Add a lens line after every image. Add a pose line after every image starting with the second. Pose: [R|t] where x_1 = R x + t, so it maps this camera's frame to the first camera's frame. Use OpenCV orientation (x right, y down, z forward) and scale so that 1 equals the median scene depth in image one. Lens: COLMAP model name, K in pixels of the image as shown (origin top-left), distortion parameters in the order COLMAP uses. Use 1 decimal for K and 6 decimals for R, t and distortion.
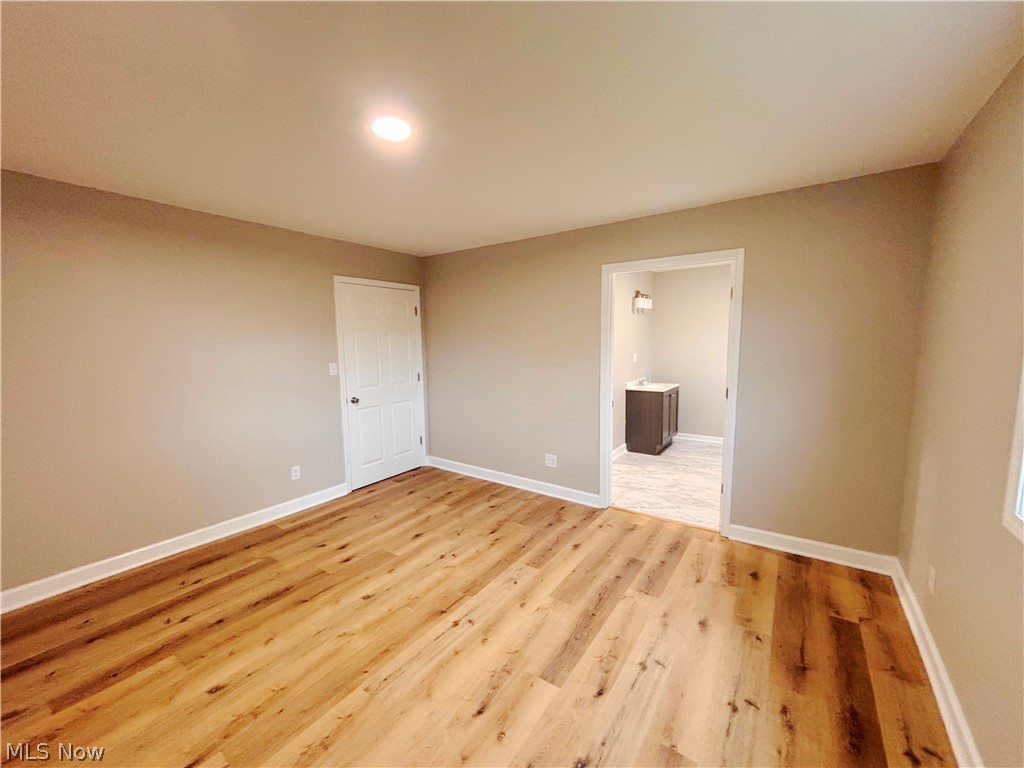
lens RADIAL K [[410.9, 0, 506.3], [0, 410.9, 383.3], [0, 0, 1]] dist [0.000198, -0.000681]
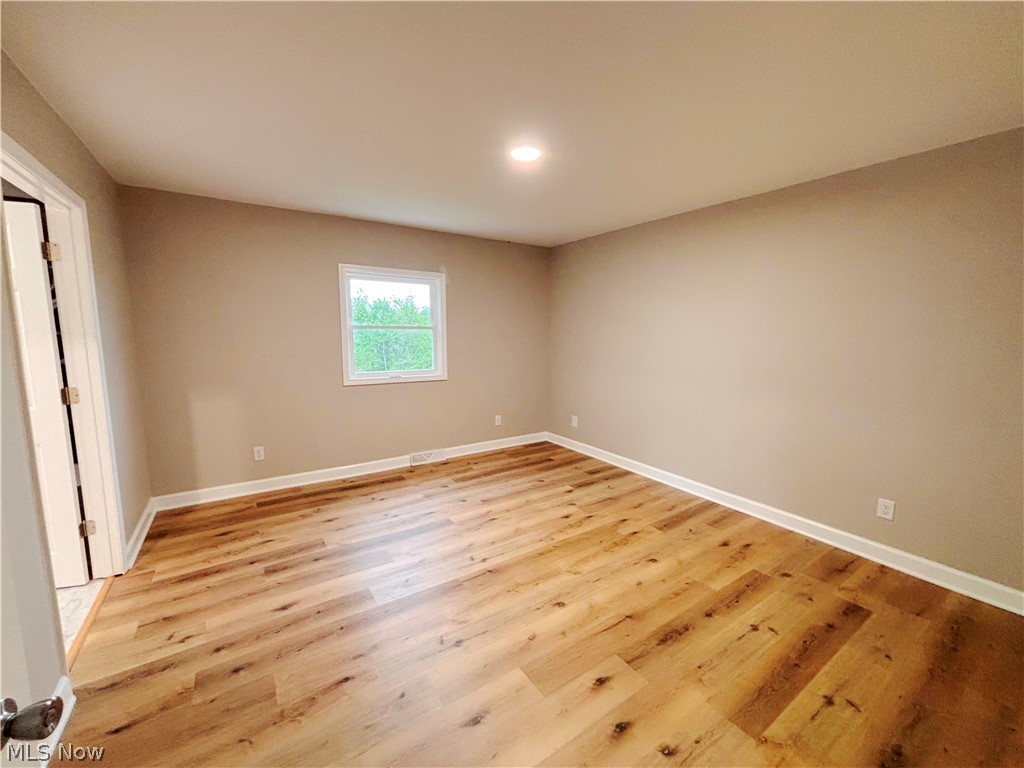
lens RADIAL K [[410.9, 0, 513.4], [0, 410.9, 382.5], [0, 0, 1]] dist [0.000198, -0.000681]
pose [[-0.936054, -0.041712, 0.349376, -0.536991], [0.040223, 0.973754, 0.224023, -0.161268], [-0.349550, 0.223750, -0.909808, 1.746407]]
